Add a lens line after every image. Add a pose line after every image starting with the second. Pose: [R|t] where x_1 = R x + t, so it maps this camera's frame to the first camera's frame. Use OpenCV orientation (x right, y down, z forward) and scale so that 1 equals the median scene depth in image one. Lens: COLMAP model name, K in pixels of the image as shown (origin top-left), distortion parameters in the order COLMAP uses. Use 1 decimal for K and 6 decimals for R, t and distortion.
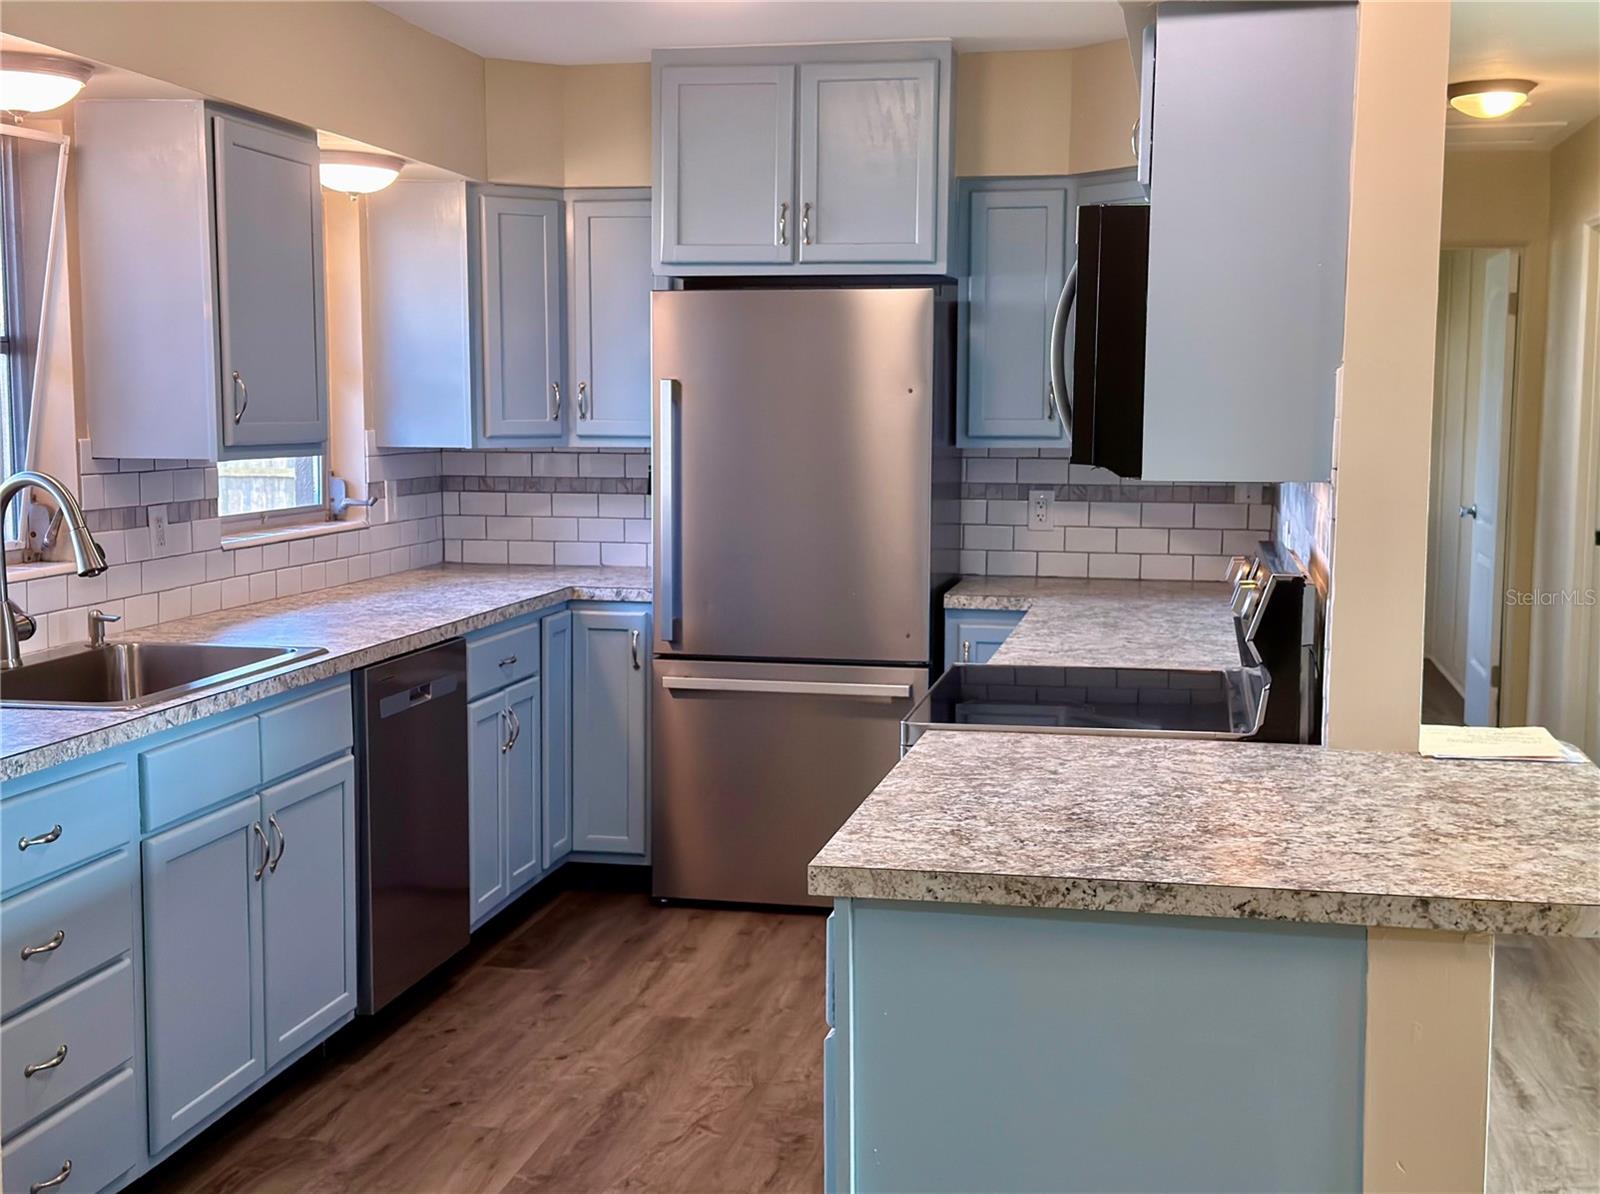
lens RADIAL K [[2010.2, 0, 787.4], [0, 2010.2, 627.8], [0, 0, 1]] dist [0.092608, 0.000000]
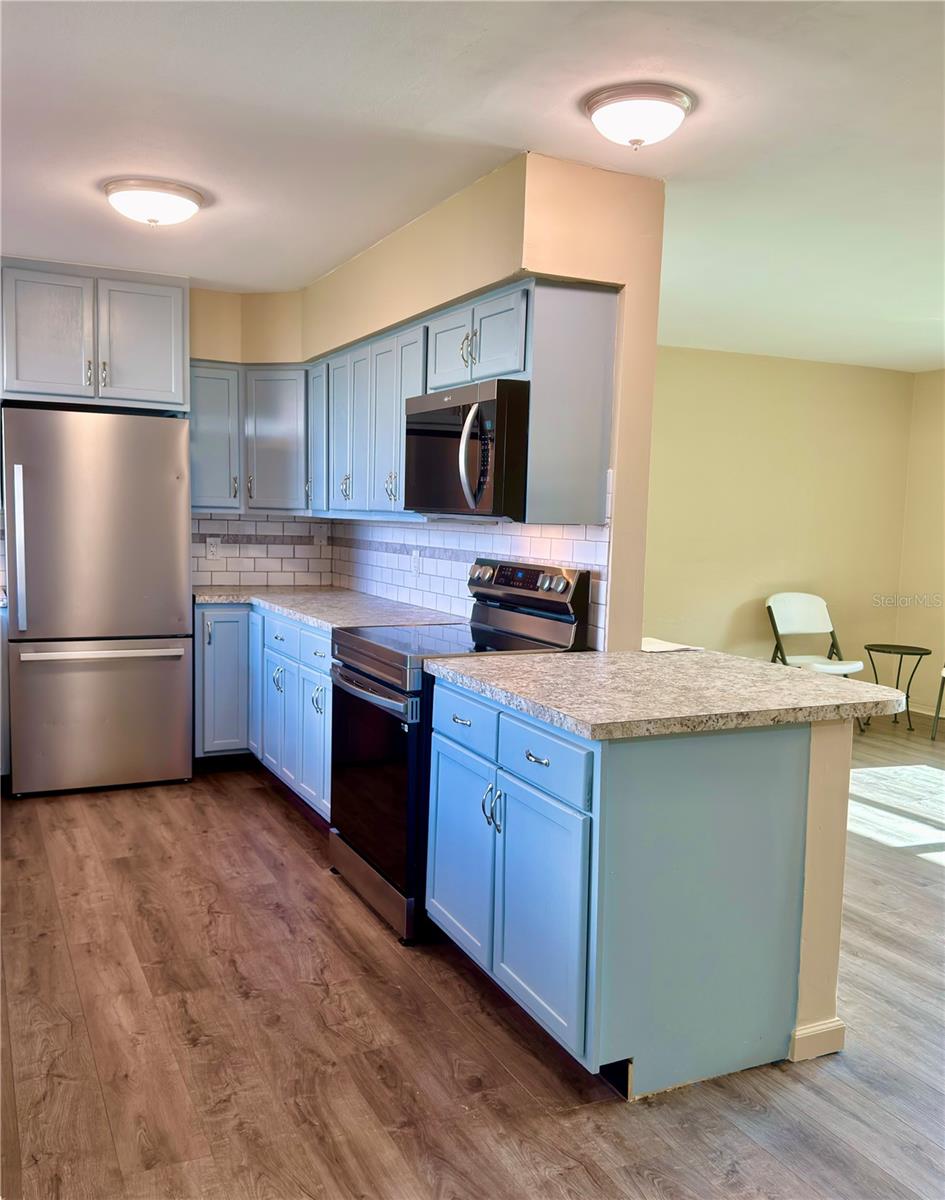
lens RADIAL K [[1021.3, 0, 478.5], [0, 1021.3, 628.4], [0, 0, 1]] dist [0.073143, -0.056624]
pose [[0.795799, -0.052157, 0.603310, -0.323846], [0.046777, 0.998602, 0.024628, 0.001857], [-0.603751, 0.008622, 0.797126, 0.166200]]
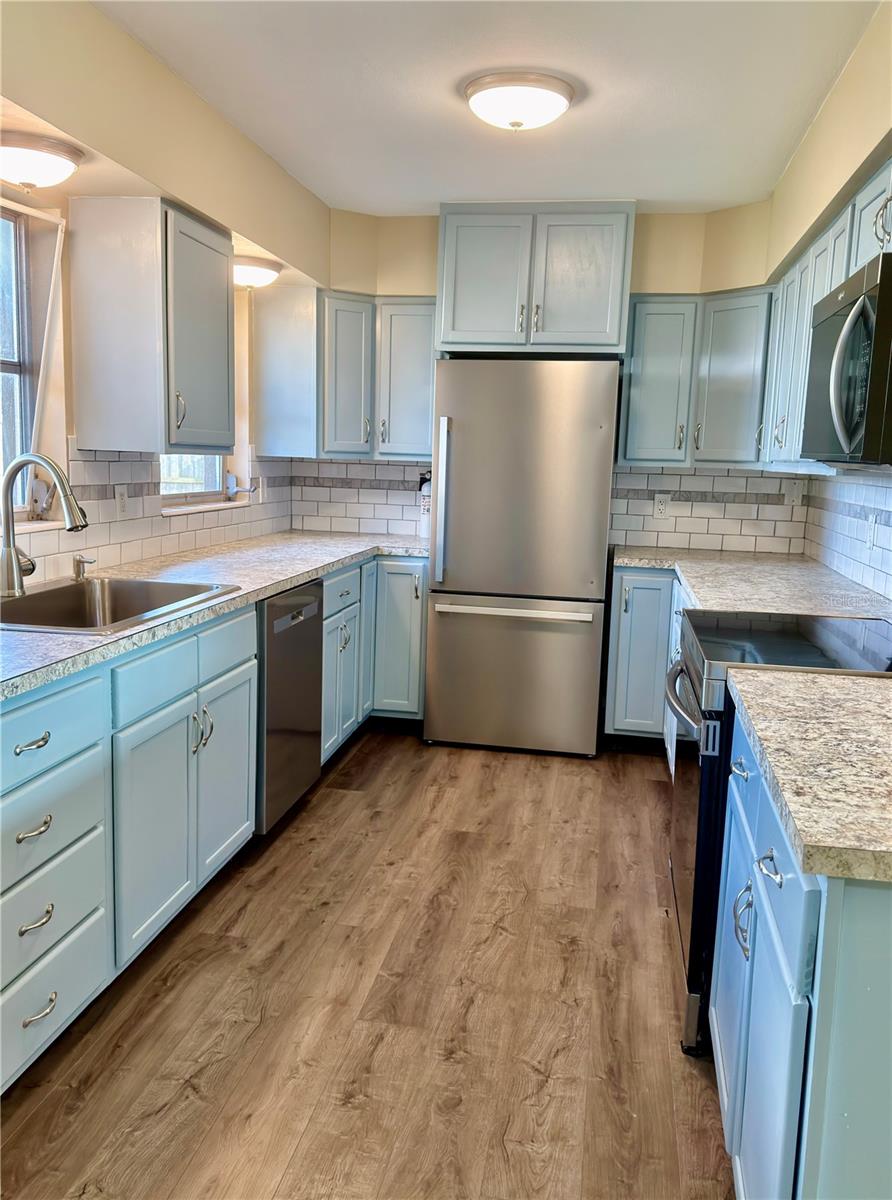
lens RADIAL K [[980.5, 0, 444.7], [0, 980.5, 602.1], [0, 0, 1]] dist [0.099579, -0.152191]
pose [[0.999314, 0.024331, 0.027933, -0.093724], [-0.025326, 0.999037, 0.035816, -0.006557], [-0.027035, -0.036499, 0.998968, 0.271360]]
